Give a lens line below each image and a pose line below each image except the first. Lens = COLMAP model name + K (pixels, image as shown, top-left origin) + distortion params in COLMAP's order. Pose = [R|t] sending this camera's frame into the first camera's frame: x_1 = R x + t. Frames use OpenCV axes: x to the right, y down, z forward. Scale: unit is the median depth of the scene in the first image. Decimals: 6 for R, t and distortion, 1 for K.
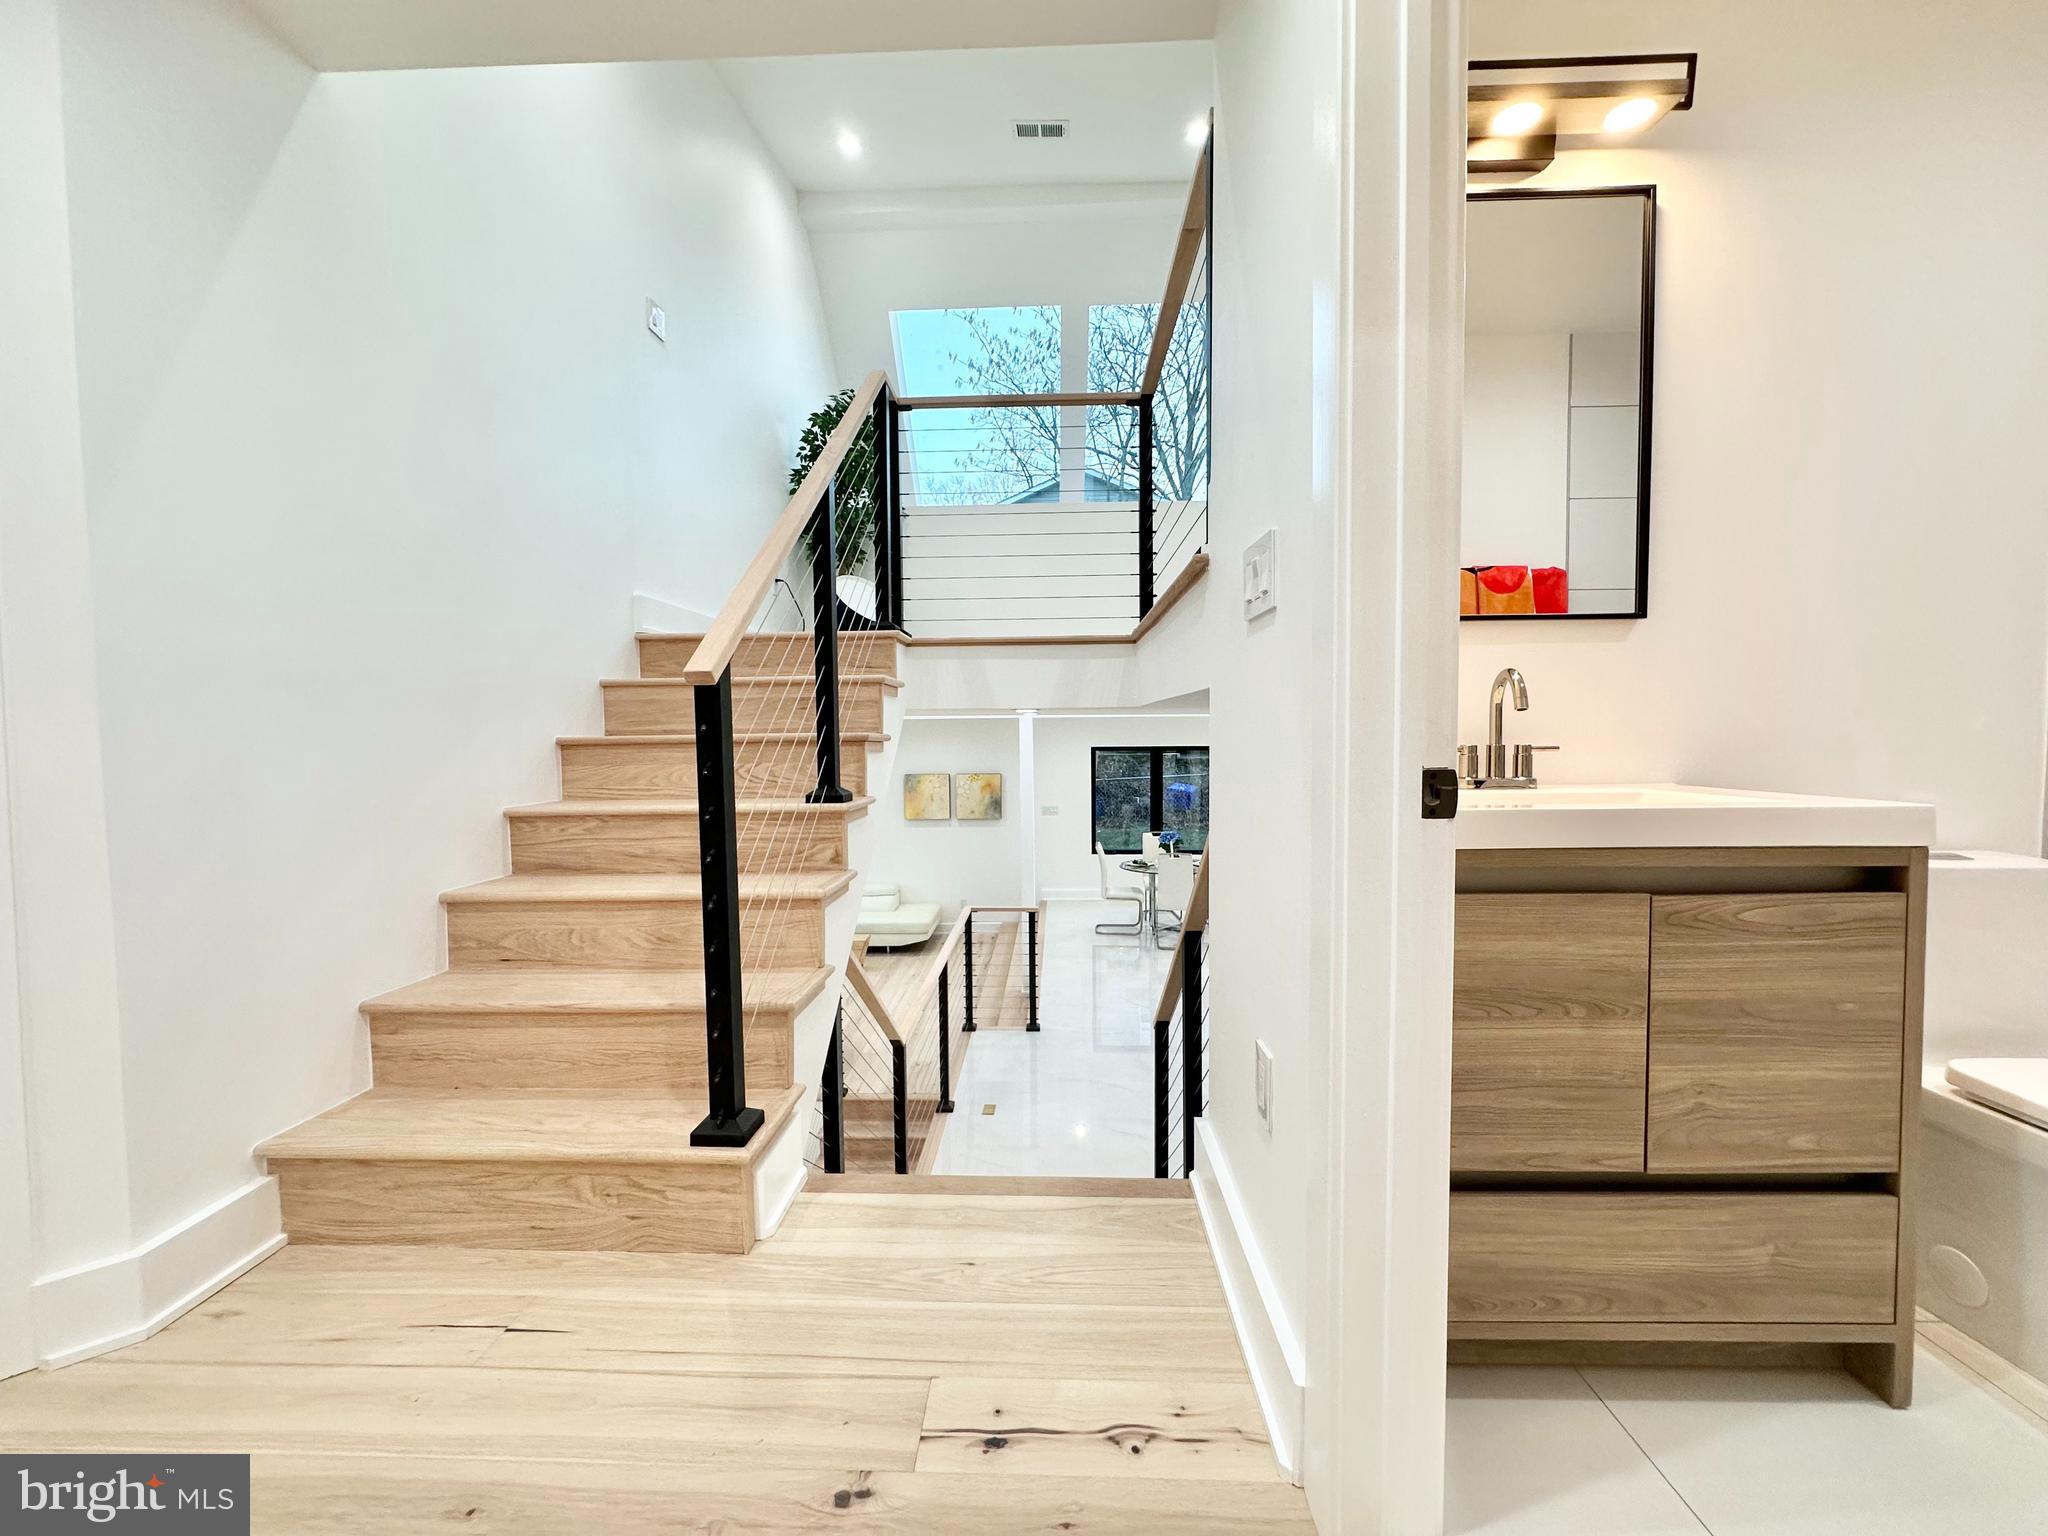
lens RADIAL K [[813.8, 0, 1019.6], [0, 813.8, 762.3], [0, 0, 1]] dist [-0.000471, 0.000270]
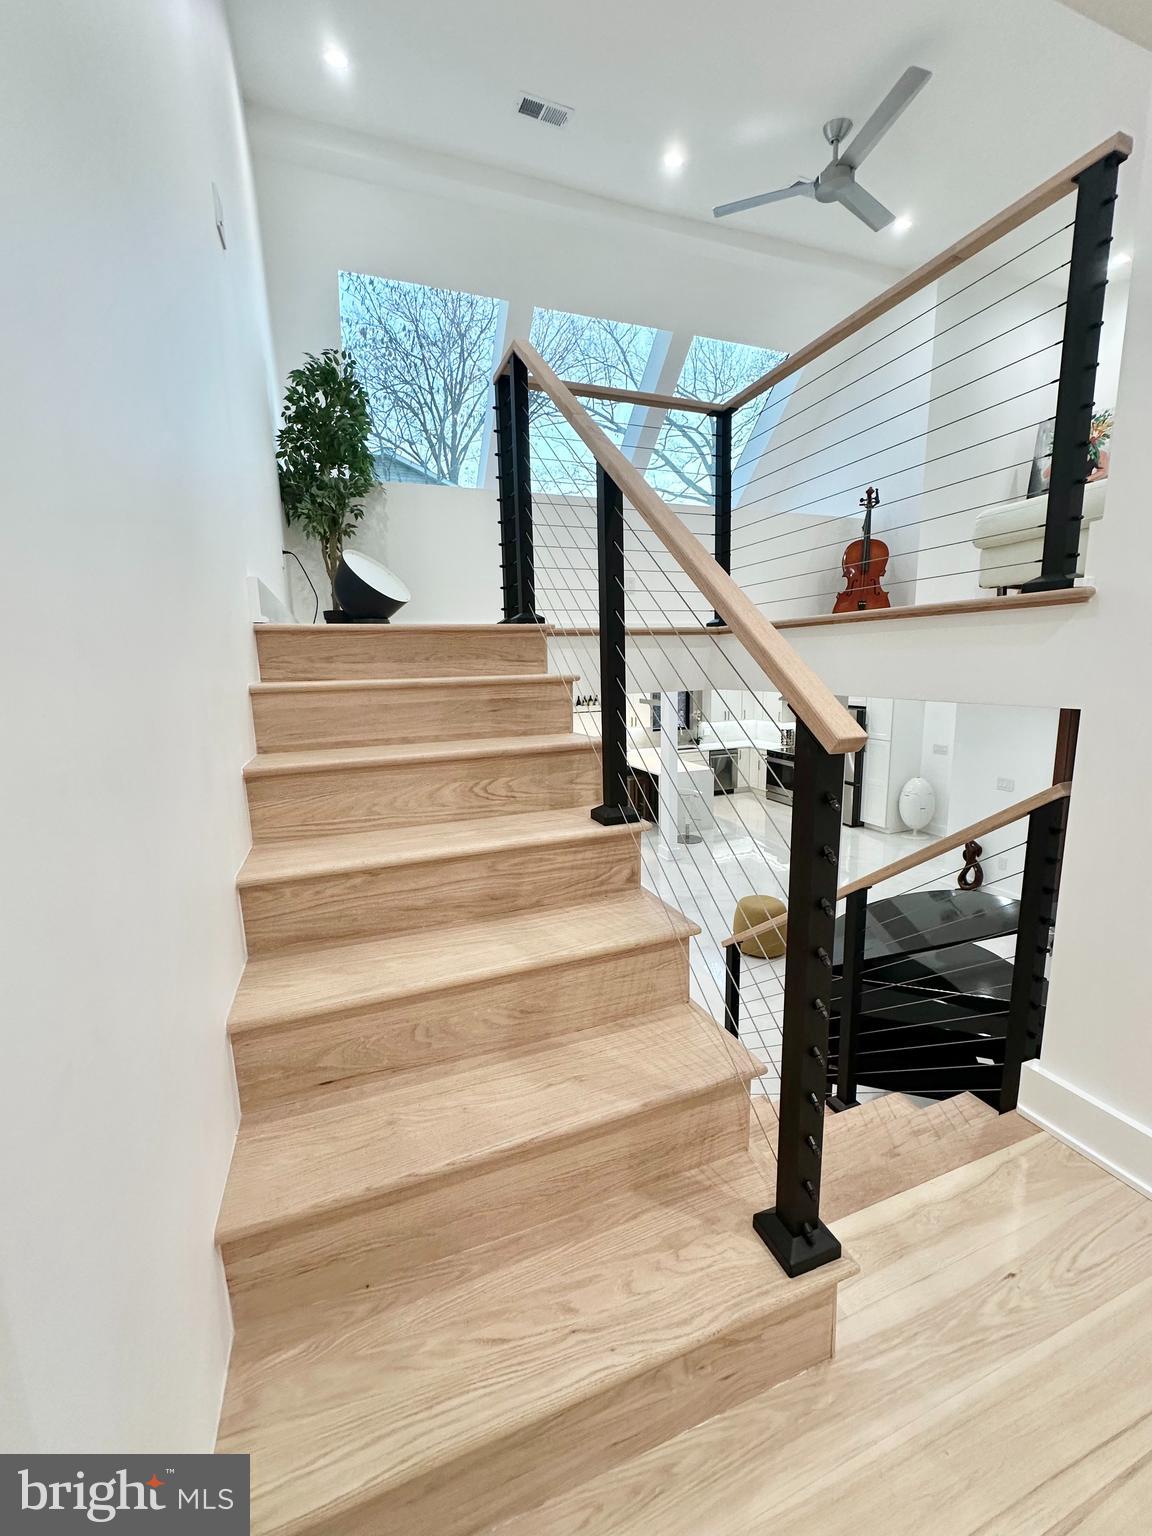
lens RADIAL K [[610.4, 0, 578.5], [0, 610.4, 765.1], [0, 0, 1]] dist [-0.000471, 0.000270]
pose [[0.920519, -0.079504, 0.382522, -0.545353], [0.033473, 0.991525, 0.125529, -0.107362], [-0.389260, -0.102748, 0.915379, 0.365872]]
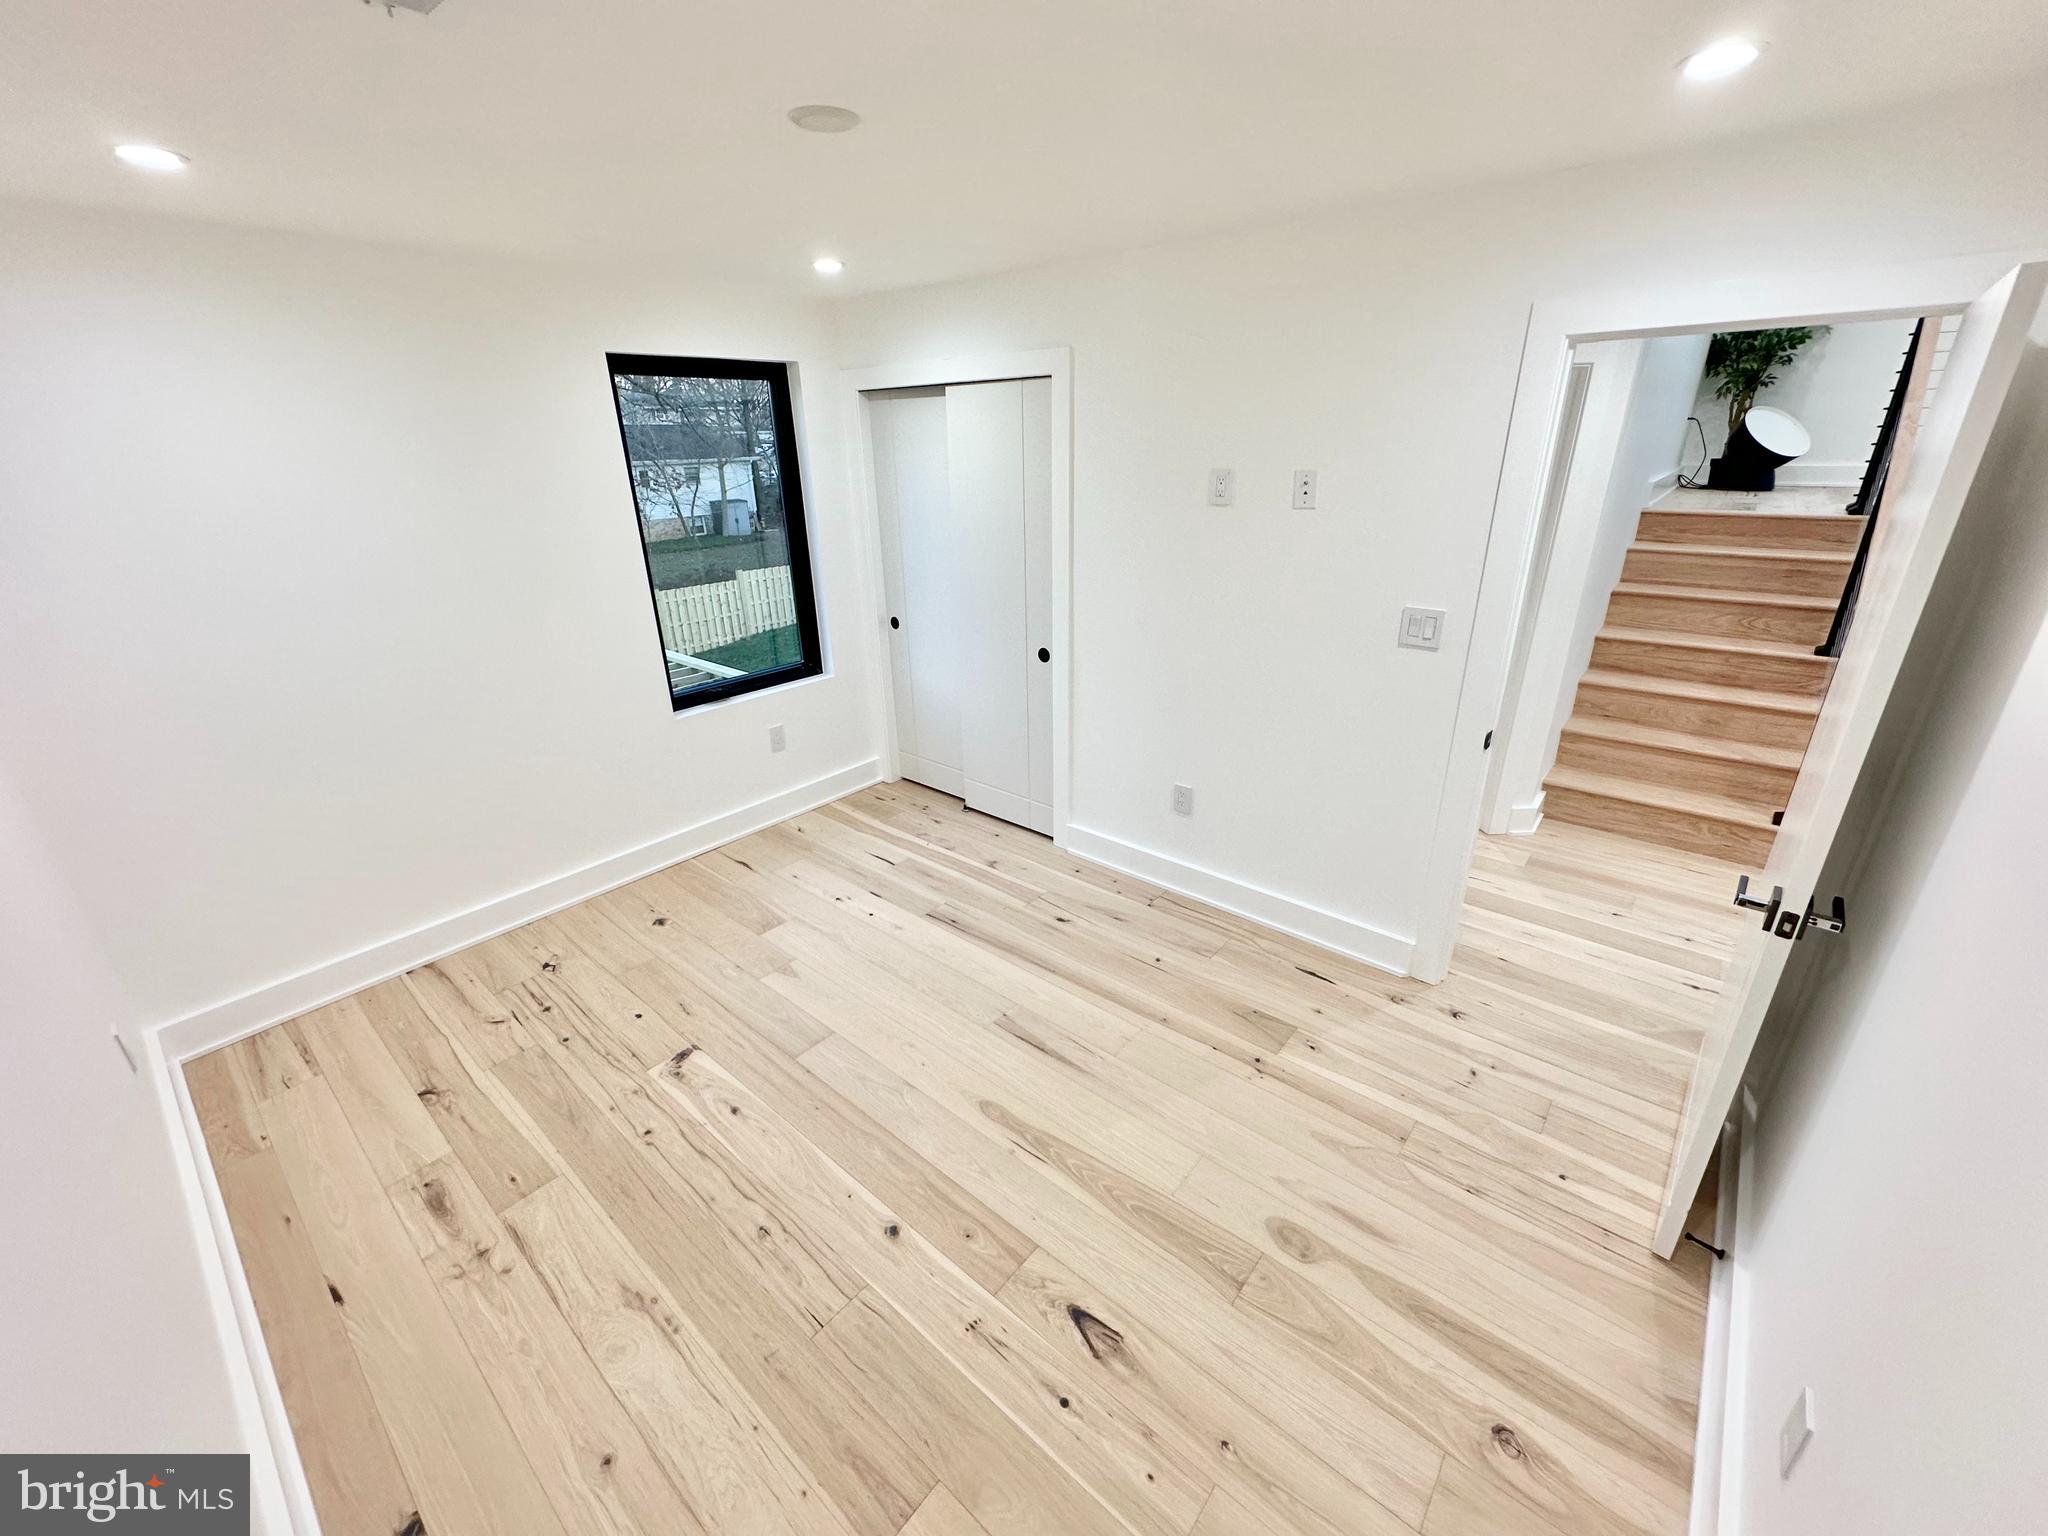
lens RADIAL K [[813.8, 0, 1041.7], [0, 813.8, 770.5], [0, 0, 1]] dist [-0.000471, 0.000270]
pose [[0.791286, 0.229538, -0.566726, -0.507285], [-0.020941, 0.936492, 0.350063, -0.272355], [0.611088, -0.265132, 0.745840, -1.240065]]
